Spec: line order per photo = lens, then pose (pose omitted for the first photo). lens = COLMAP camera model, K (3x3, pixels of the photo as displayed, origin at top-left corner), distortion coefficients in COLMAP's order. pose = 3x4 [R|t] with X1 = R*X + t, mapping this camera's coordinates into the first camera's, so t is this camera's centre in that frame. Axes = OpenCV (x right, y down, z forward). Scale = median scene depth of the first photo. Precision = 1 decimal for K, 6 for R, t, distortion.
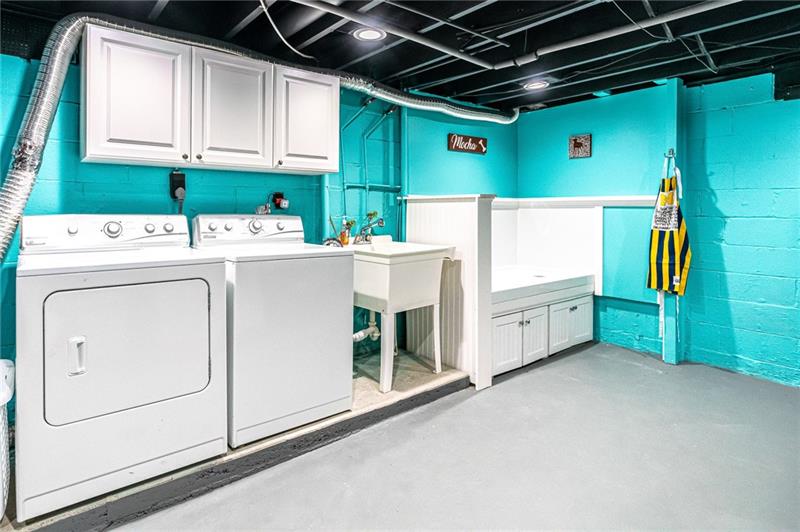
lens RADIAL K [[443.0, 0, 399.8], [0, 443.0, 215.5], [0, 0, 1]] dist [-0.004959, -0.000575]
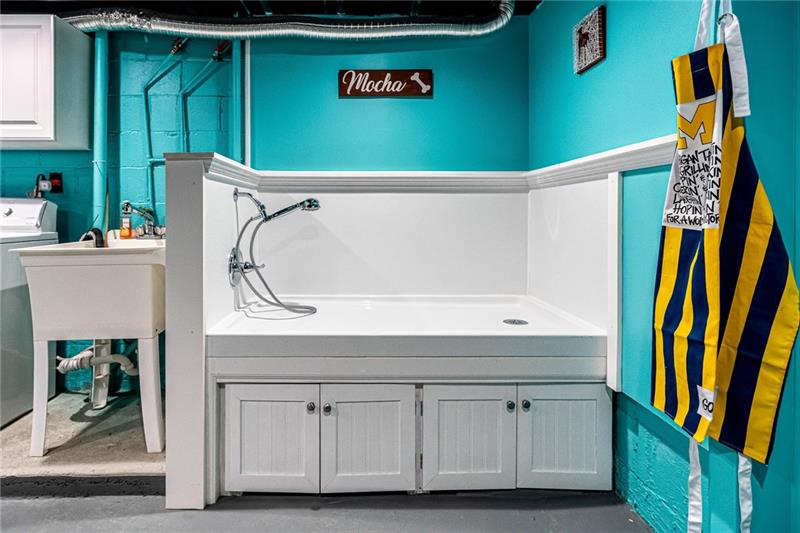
lens RADIAL K [[443.0, 0, 399.8], [0, 443.0, 216.0], [0, 0, 1]] dist [-0.004959, -0.000575]
pose [[0.778484, -0.002128, -0.627661, 0.588211], [-0.005179, 0.999938, -0.009813, 0.026537], [0.627643, 0.010890, 0.778425, 0.587271]]
